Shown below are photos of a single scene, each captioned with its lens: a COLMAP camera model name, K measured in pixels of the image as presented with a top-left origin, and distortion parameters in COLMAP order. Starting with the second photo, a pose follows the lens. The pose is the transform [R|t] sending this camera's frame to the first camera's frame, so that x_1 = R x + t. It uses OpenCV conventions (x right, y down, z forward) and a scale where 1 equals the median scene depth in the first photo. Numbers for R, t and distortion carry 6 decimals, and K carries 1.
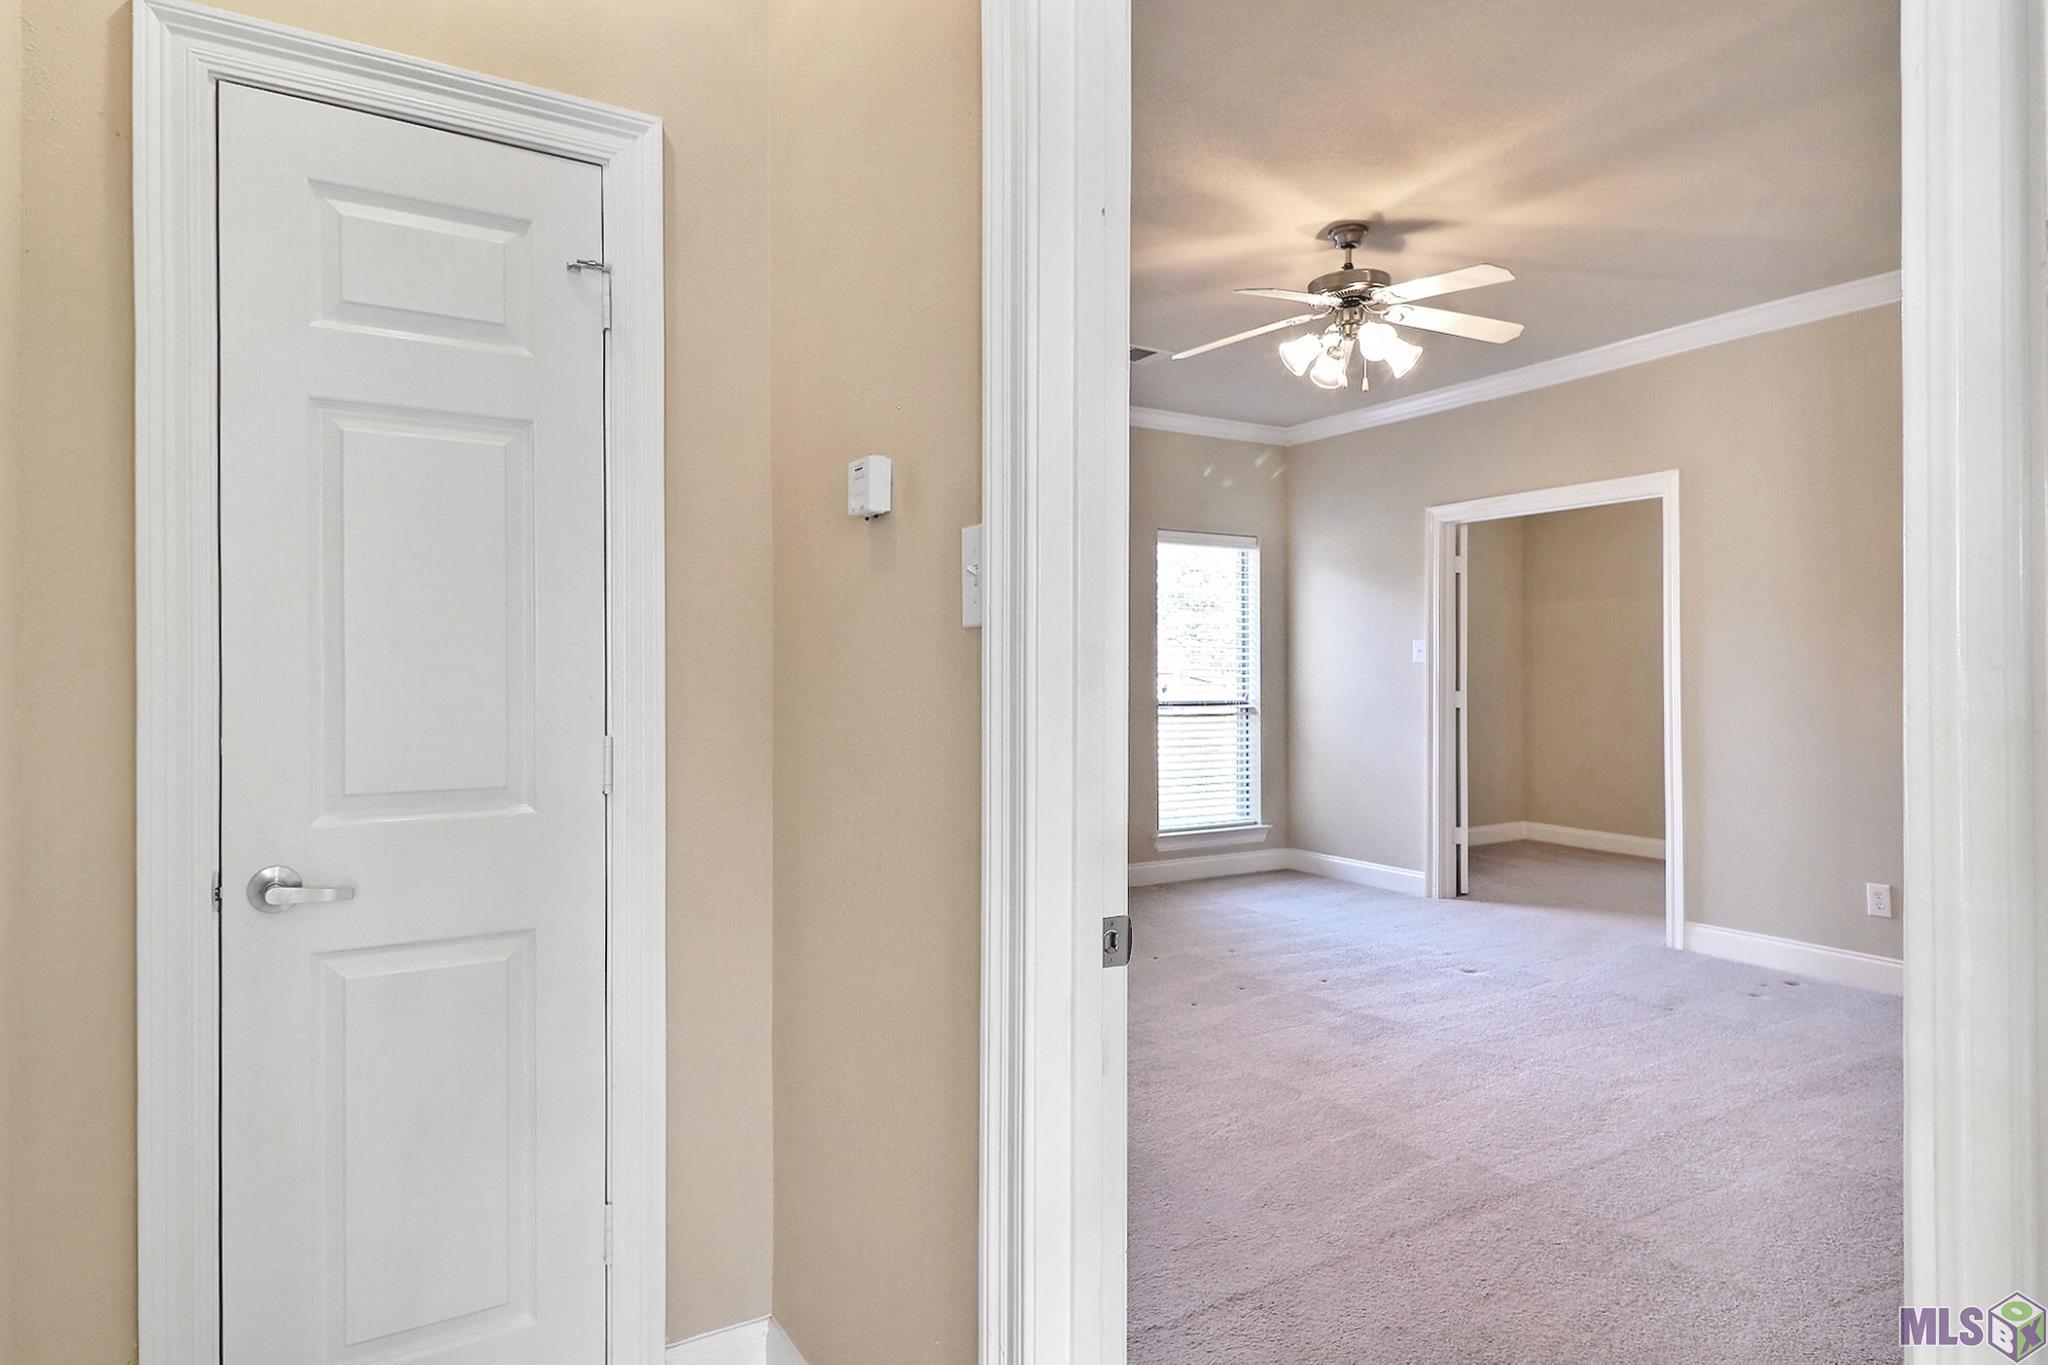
lens RADIAL K [[1137.9, 0, 1028.0], [0, 1137.9, 667.7], [0, 0, 1]] dist [-0.001329, -0.020376]
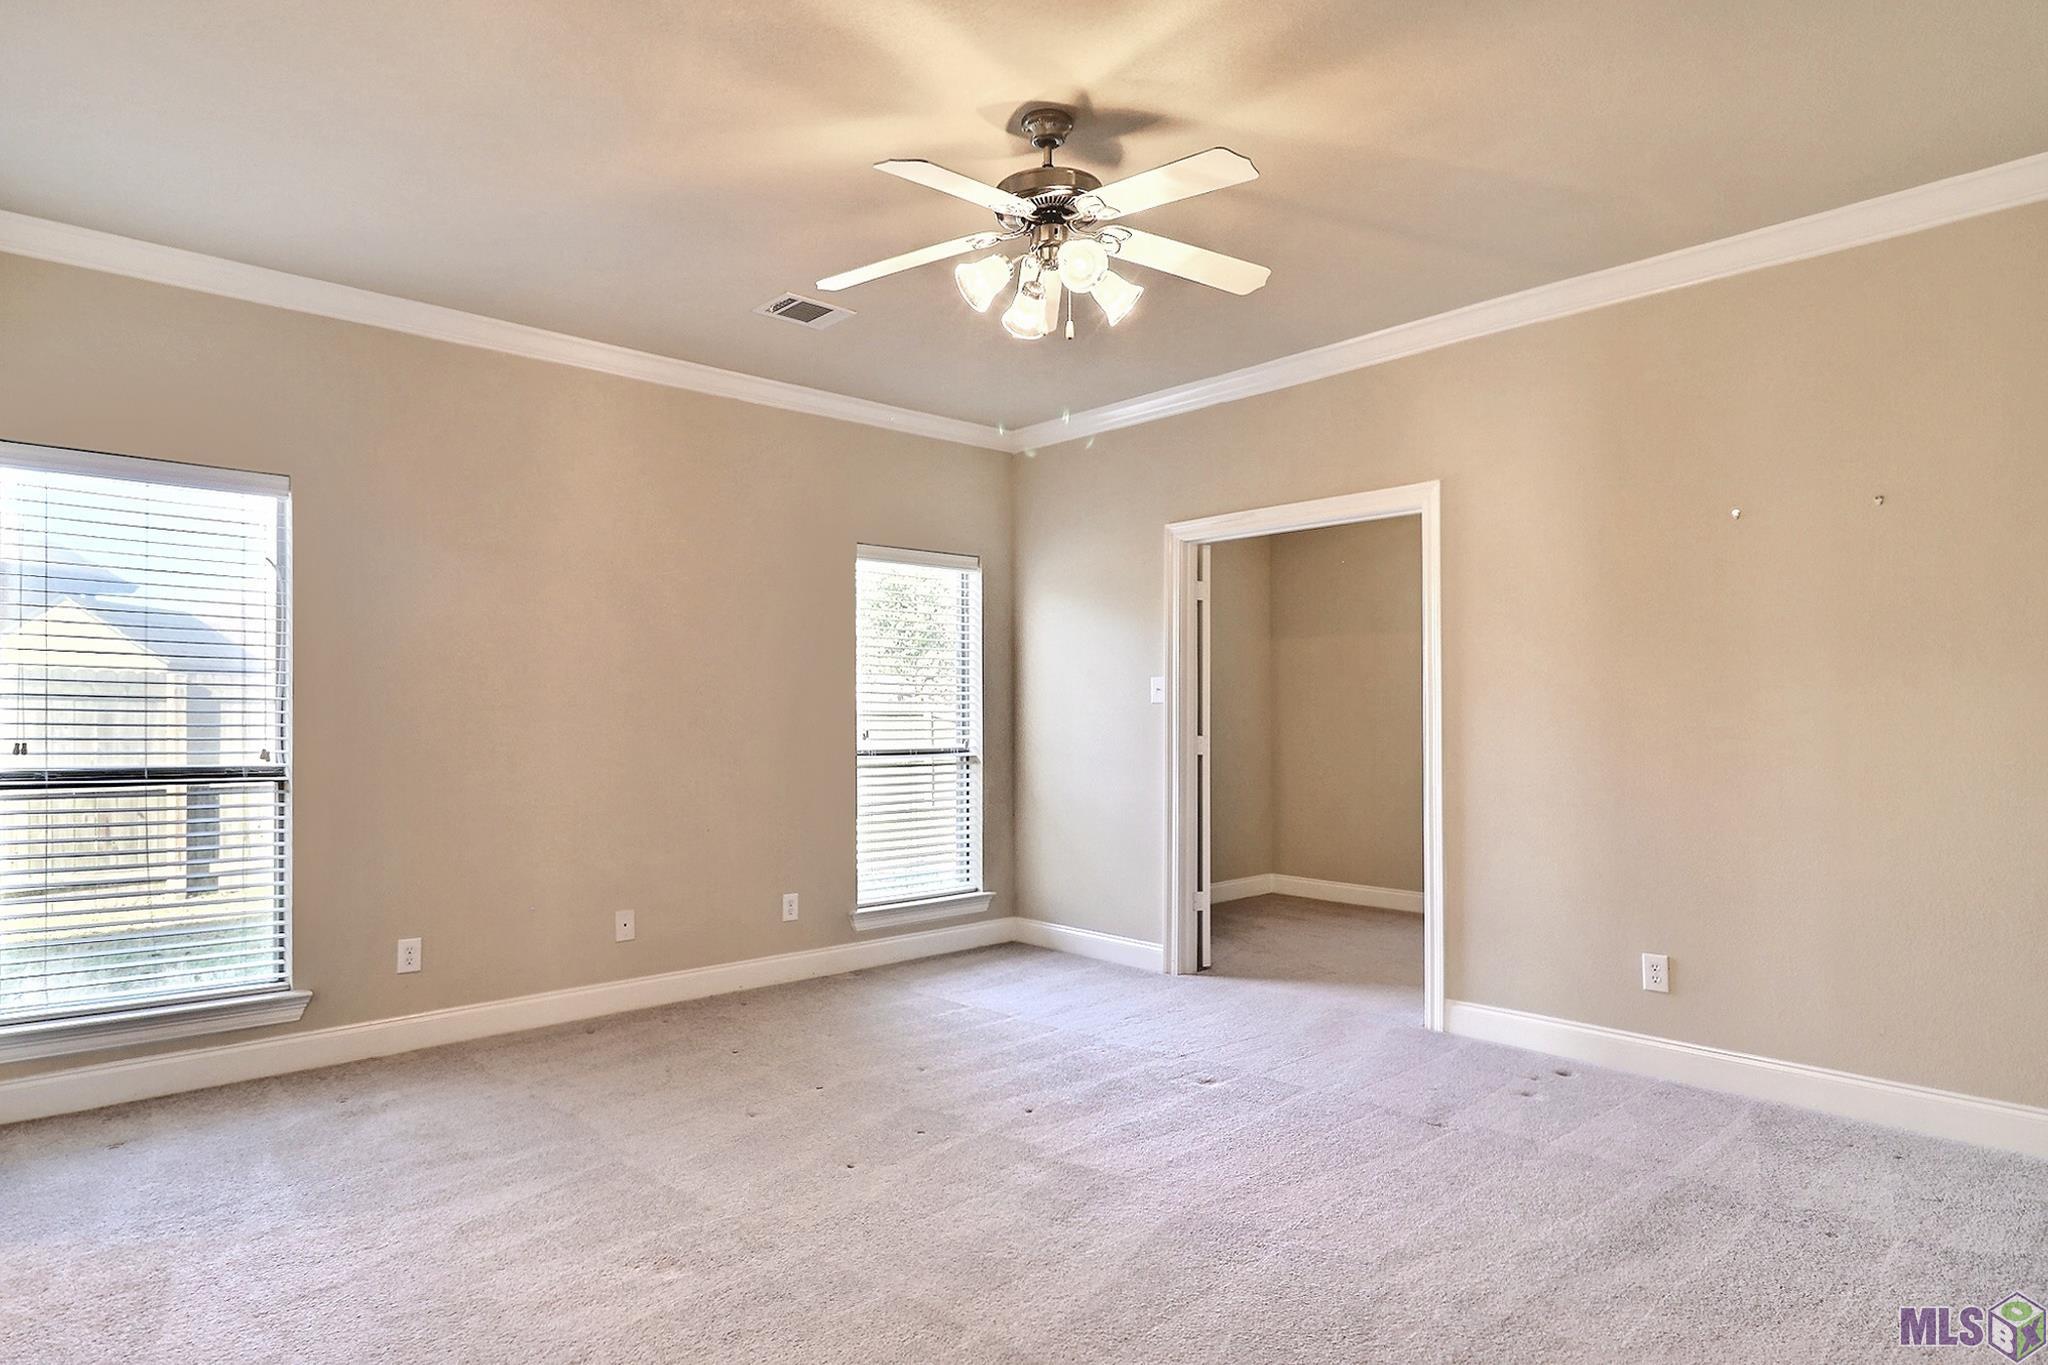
lens RADIAL K [[1086.4, 0, 1026.2], [0, 1086.4, 728.1], [0, 0, 1]] dist [-0.002244, -0.001204]
pose [[0.982370, -0.006692, 0.186829, 0.107492], [0.003127, 0.999808, 0.019370, -0.001908], [-0.186923, -0.018444, 0.982201, 0.241797]]
